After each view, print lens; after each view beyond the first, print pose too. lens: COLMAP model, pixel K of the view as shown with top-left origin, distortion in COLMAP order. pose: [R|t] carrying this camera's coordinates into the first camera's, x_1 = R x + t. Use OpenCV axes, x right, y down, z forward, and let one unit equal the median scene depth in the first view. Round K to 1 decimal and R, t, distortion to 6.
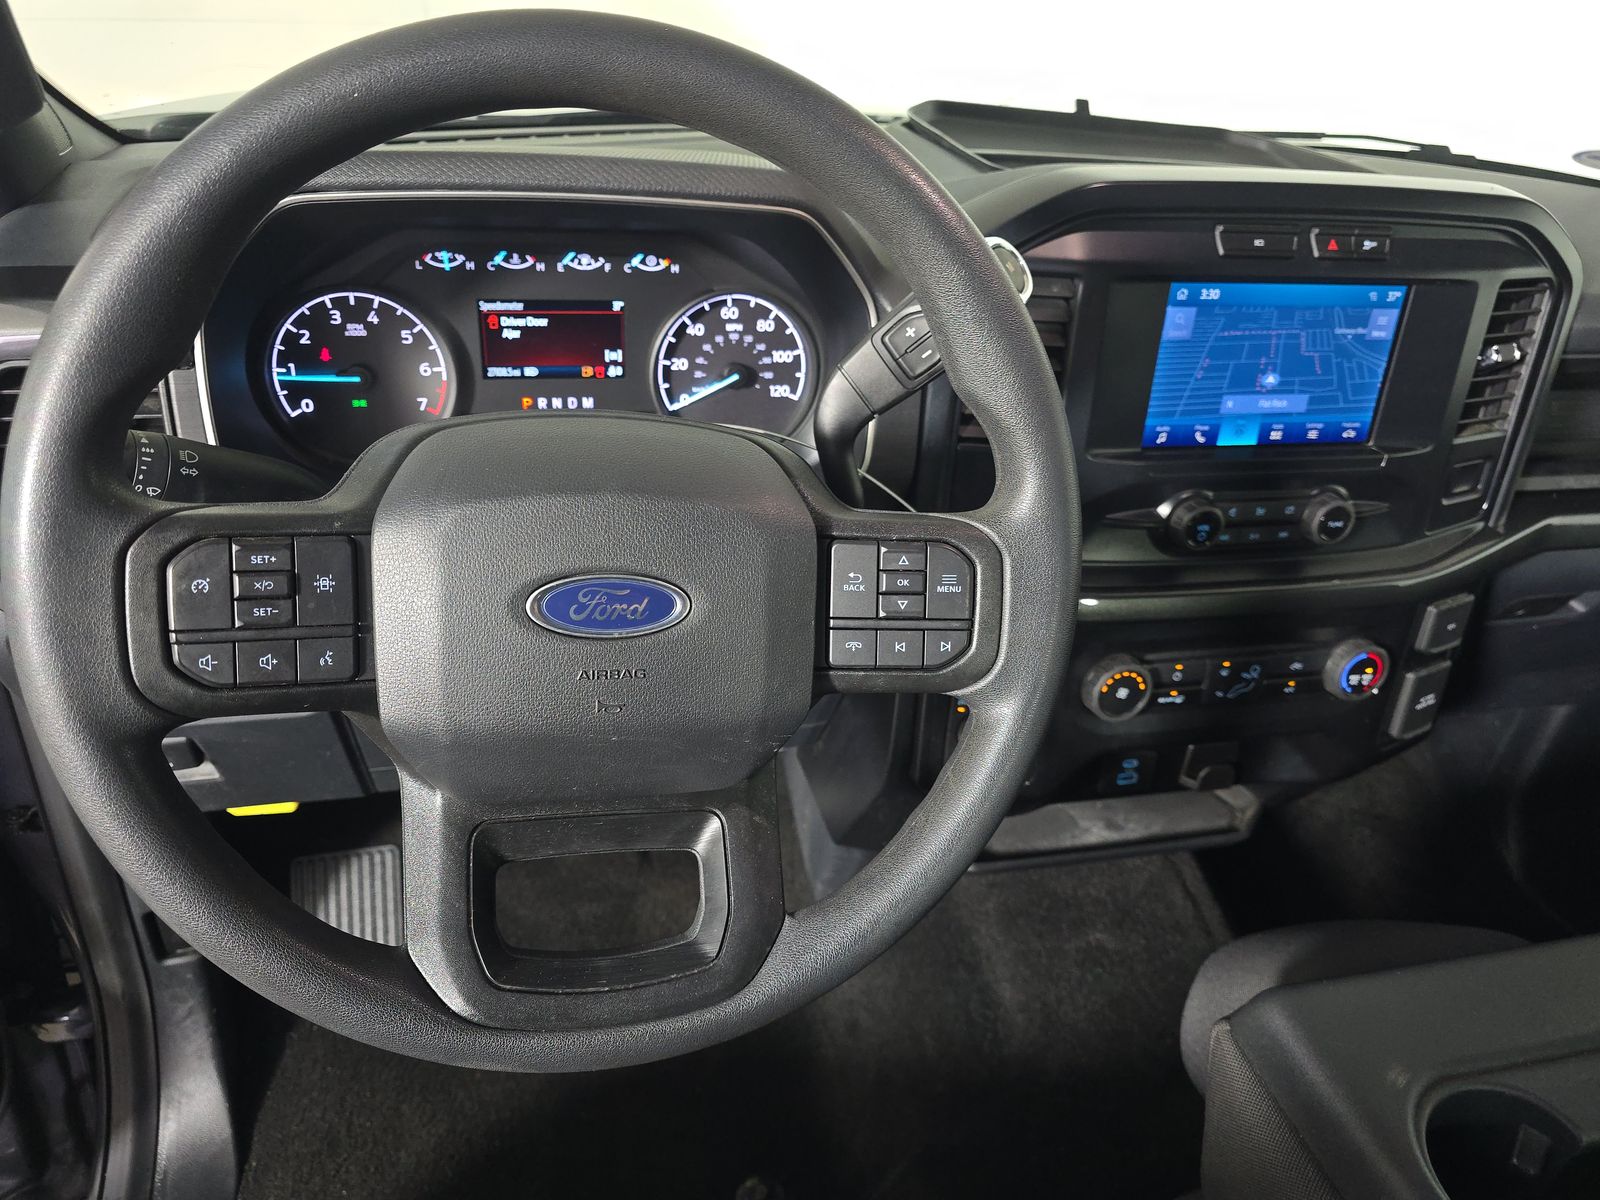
lens RADIAL K [[1114.9, 0, 791.3], [0, 1114.9, 603.9], [0, 0, 1]] dist [0.064896, -0.069082]
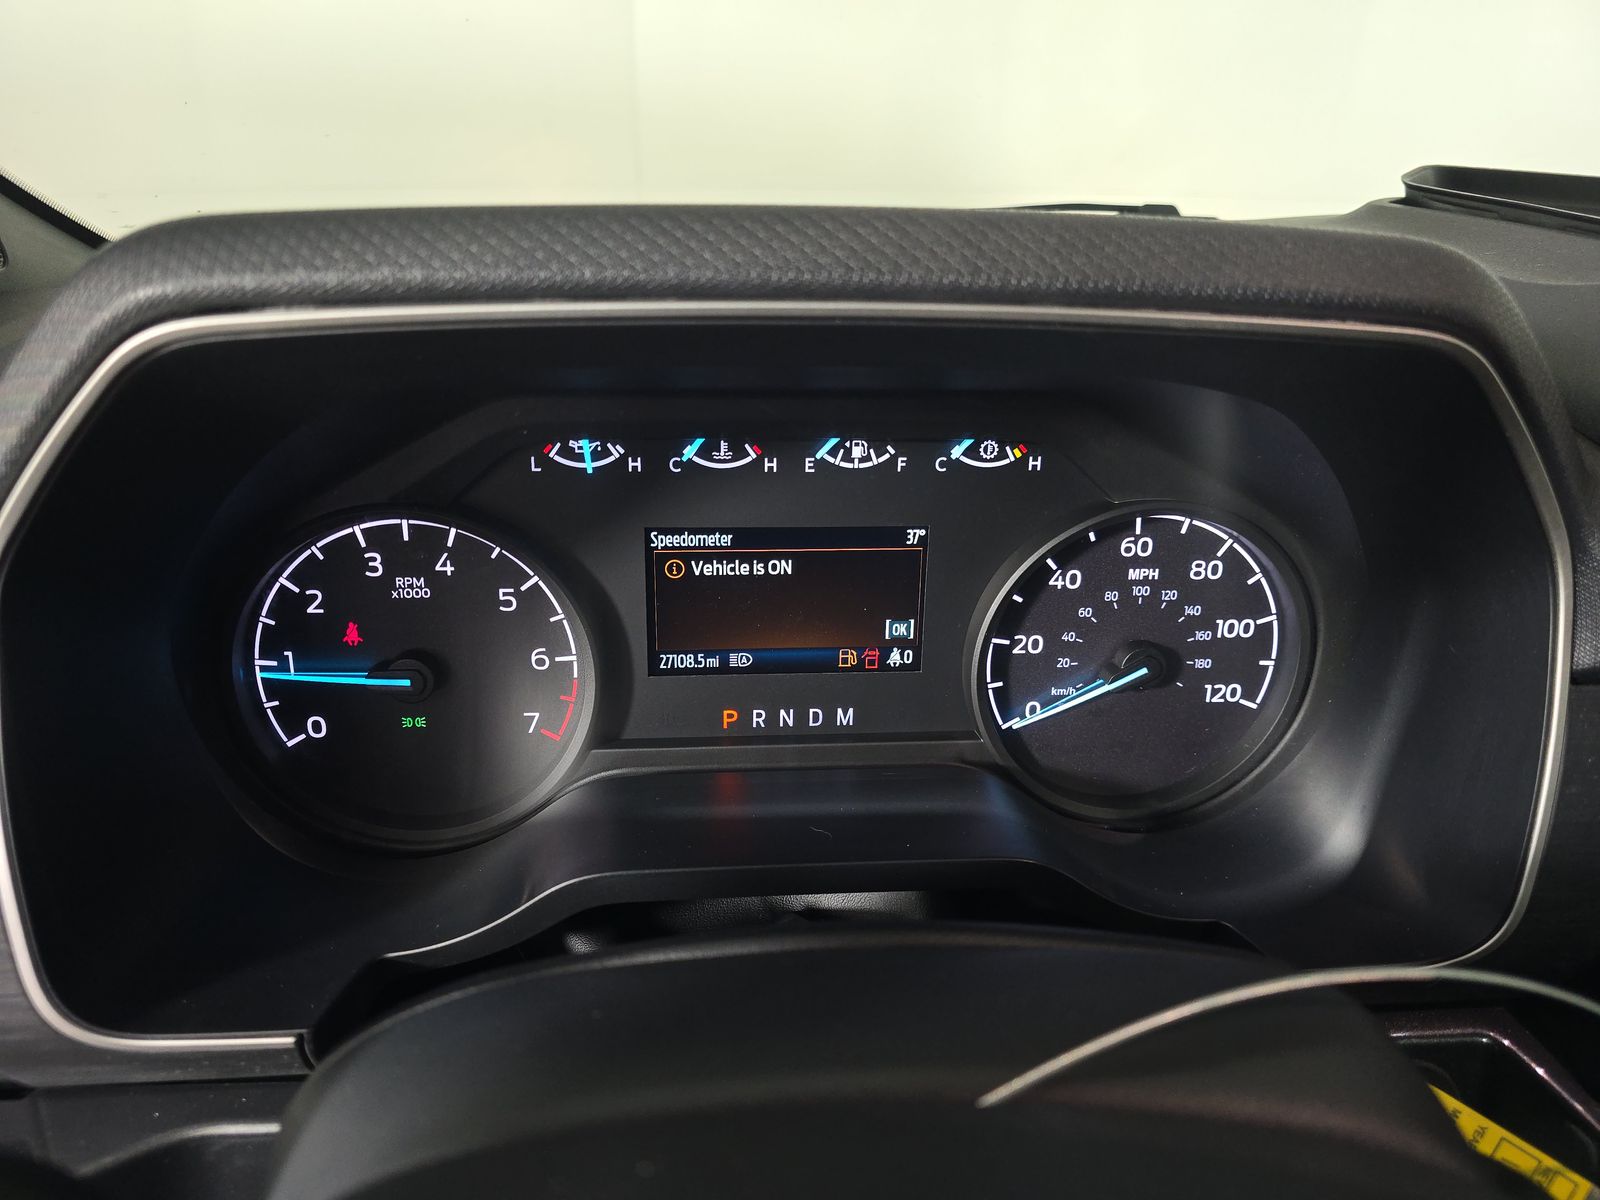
lens RADIAL K [[1095.7, 0, 800.0], [0, 1095.7, 600.0], [0, 0, 1]] dist [0.073988, -0.063698]
pose [[0.987956, 0.017482, -0.153747, -0.133973], [-0.037107, 0.991372, -0.125714, -0.179104], [0.150222, 0.129905, 0.980081, 0.530325]]
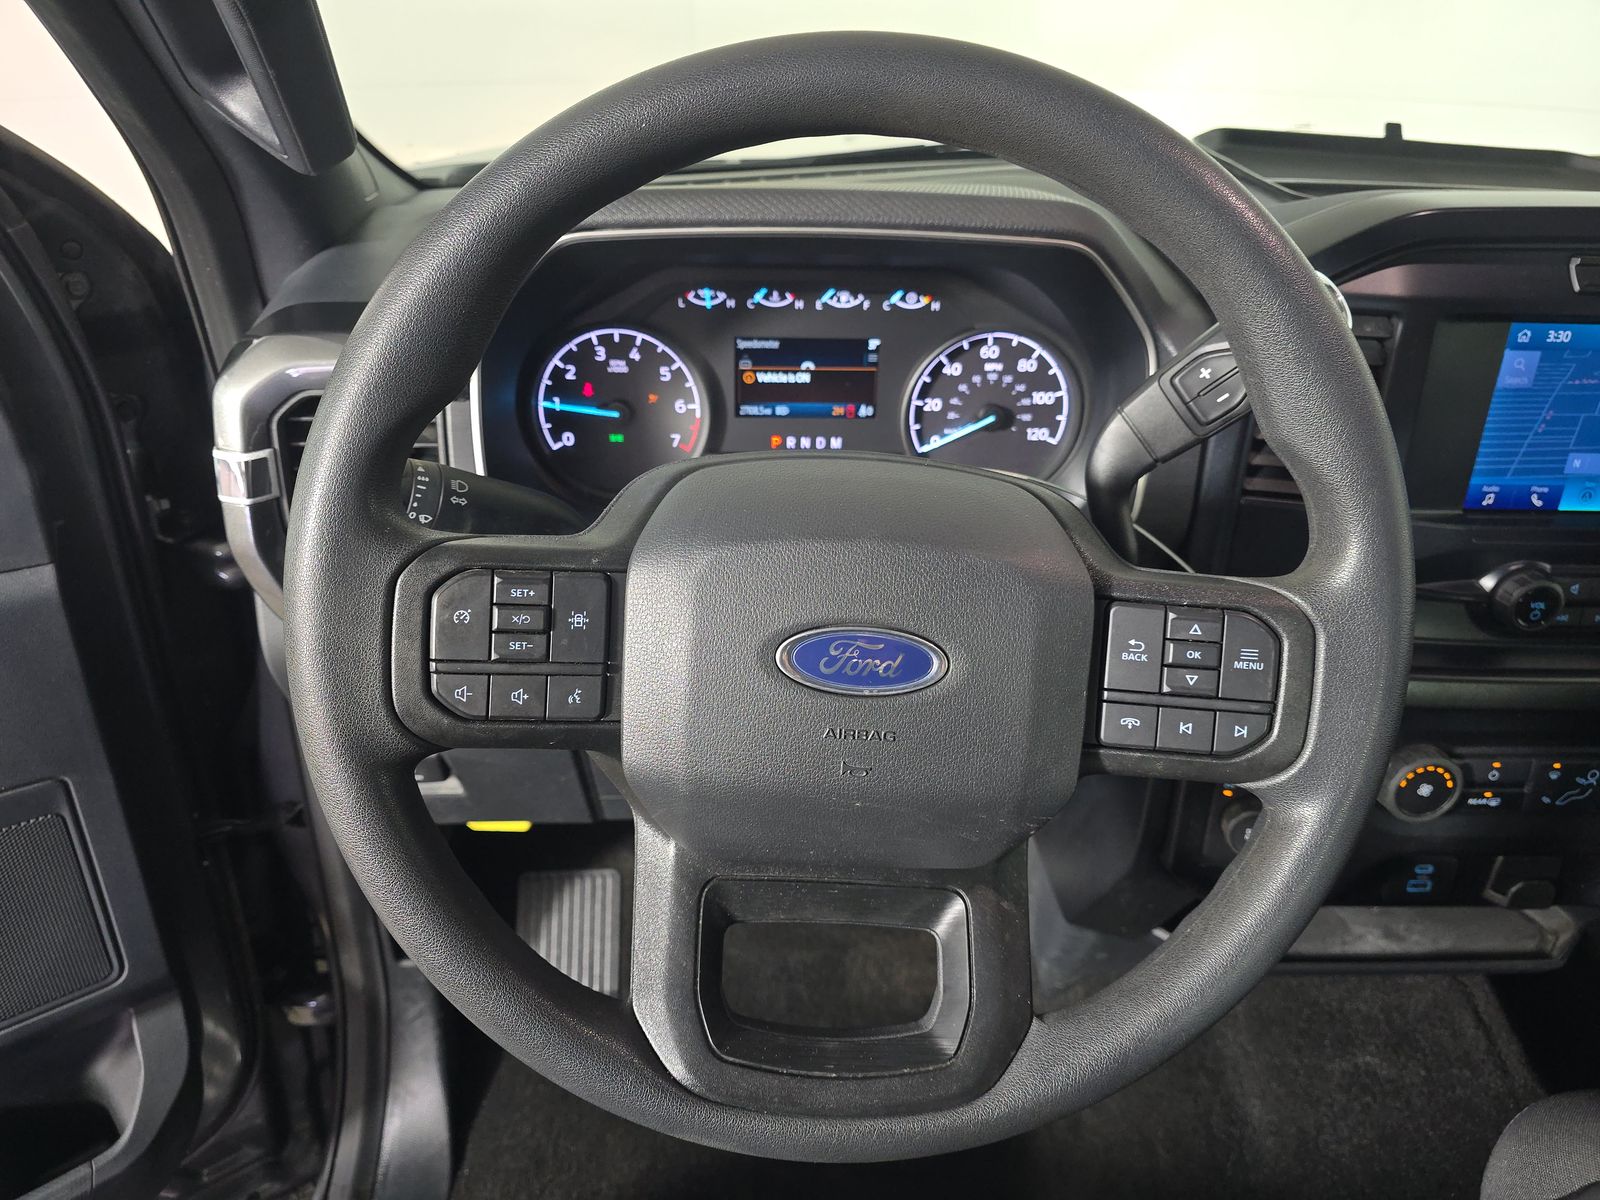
lens RADIAL K [[1114.9, 0, 791.3], [0, 1114.9, 603.9], [0, 0, 1]] dist [0.064896, -0.069082]
pose [[0.979911, 0.054637, -0.191804, -0.027419], [-0.061397, 0.997678, -0.029479, -0.008834], [0.189748, 0.040663, 0.980990, 0.046598]]
